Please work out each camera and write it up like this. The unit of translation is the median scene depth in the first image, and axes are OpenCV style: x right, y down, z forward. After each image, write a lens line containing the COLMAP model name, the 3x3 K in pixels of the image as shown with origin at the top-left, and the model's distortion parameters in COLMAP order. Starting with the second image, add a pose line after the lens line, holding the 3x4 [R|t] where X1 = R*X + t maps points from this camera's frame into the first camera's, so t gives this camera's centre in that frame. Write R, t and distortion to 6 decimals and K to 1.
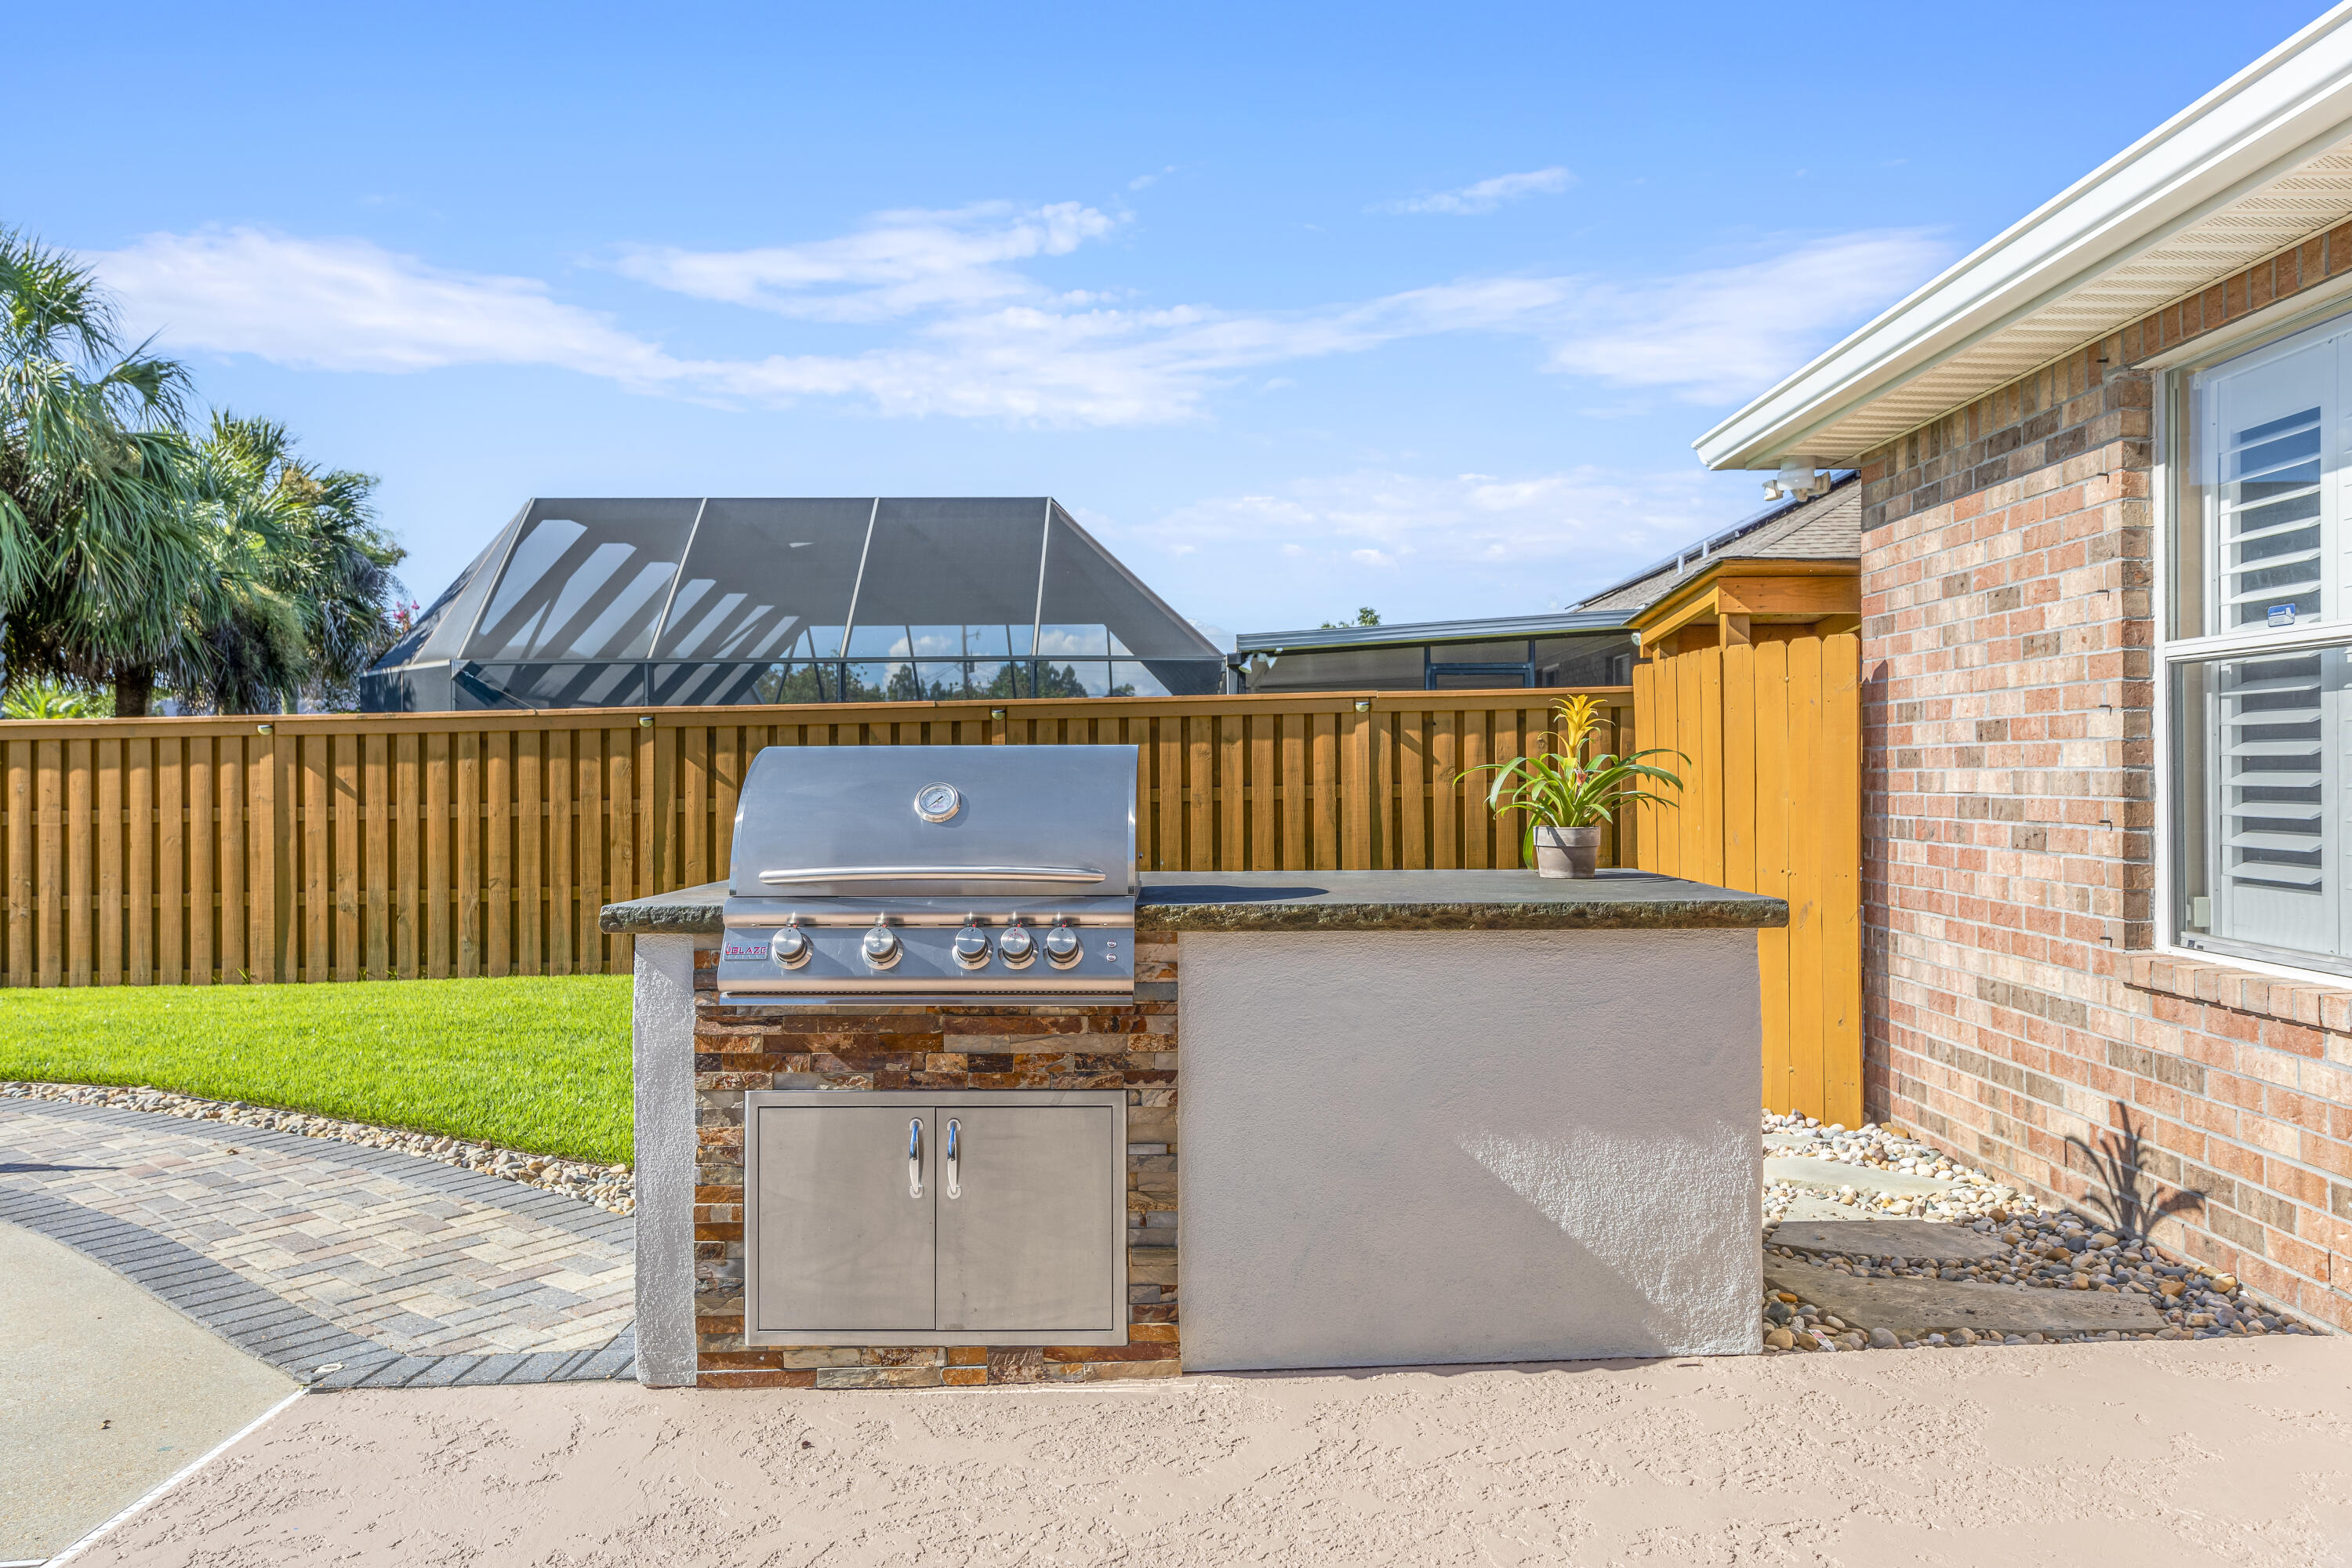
lens RADIAL K [[1547.7, 0, 1165.8], [0, 1547.7, 781.2], [0, 0, 1]] dist [0.027436, 0.000107]
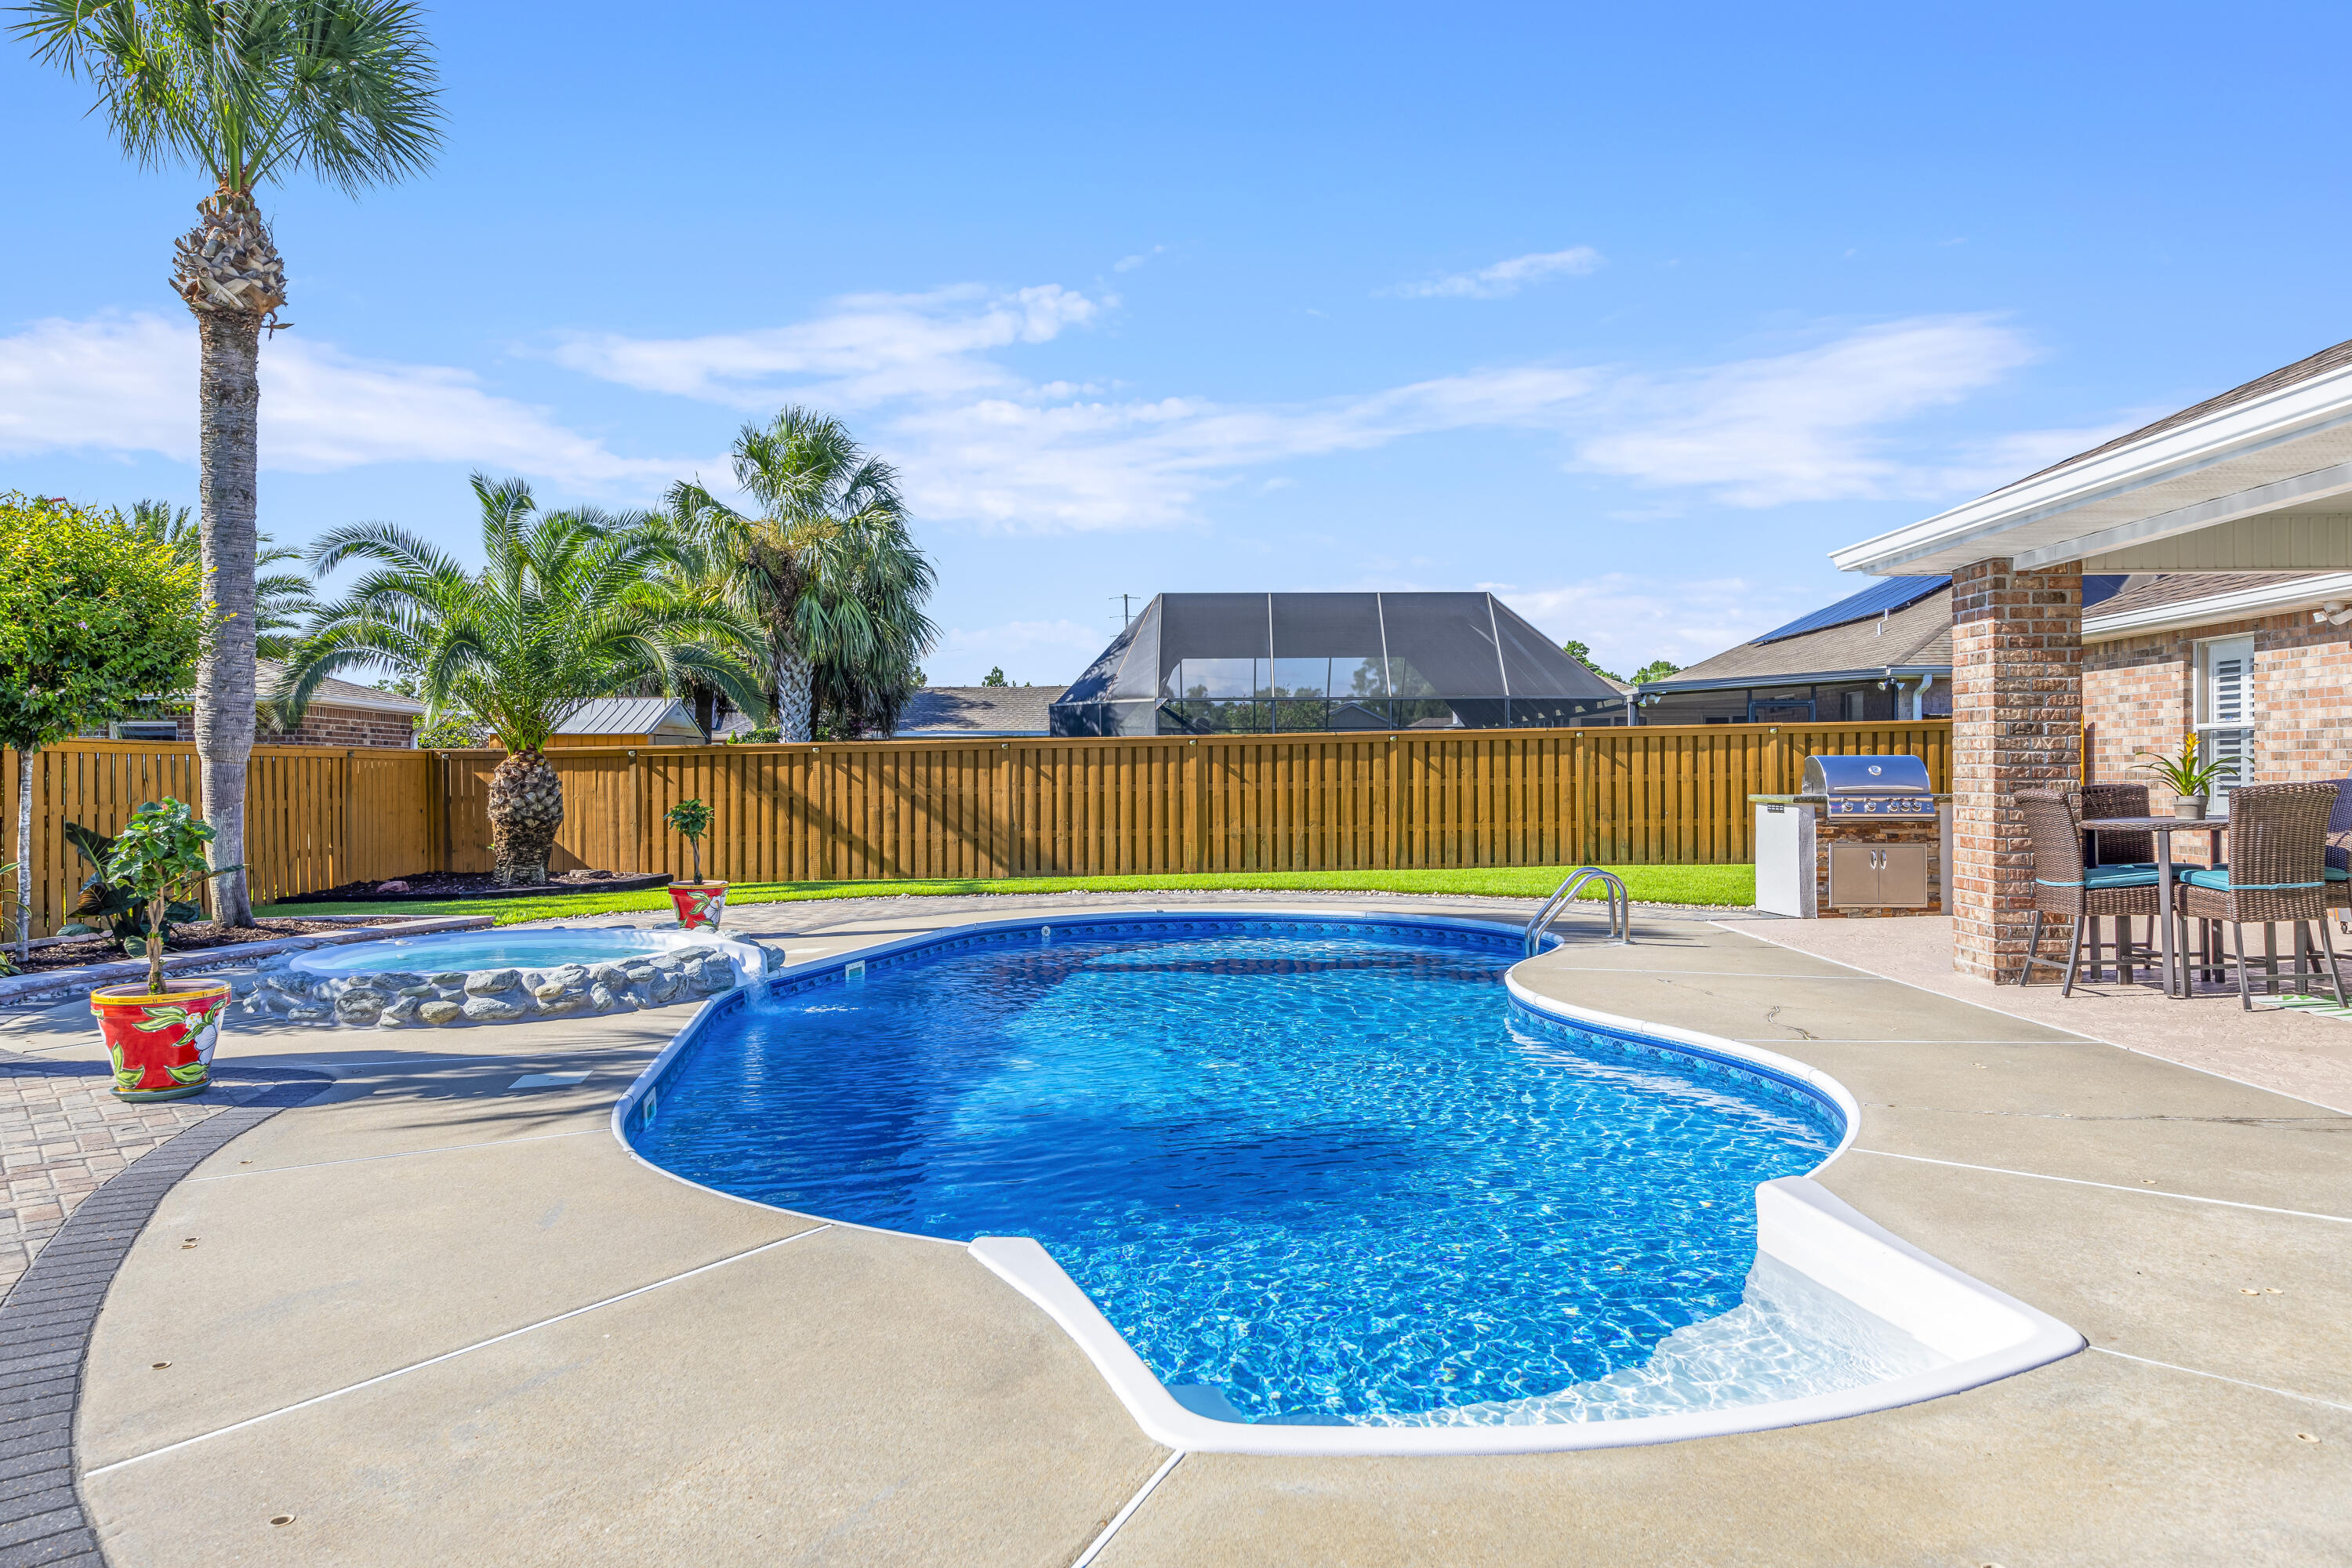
lens RADIAL K [[1547.7, 0, 1188.1], [0, 1547.7, 781.0], [0, 0, 1]] dist [0.027436, 0.000107]
pose [[0.999943, 0.001199, -0.010614, -1.076026], [-0.001190, 0.999999, 0.000848, 0.023169], [0.010615, -0.000836, 0.999943, -1.720081]]
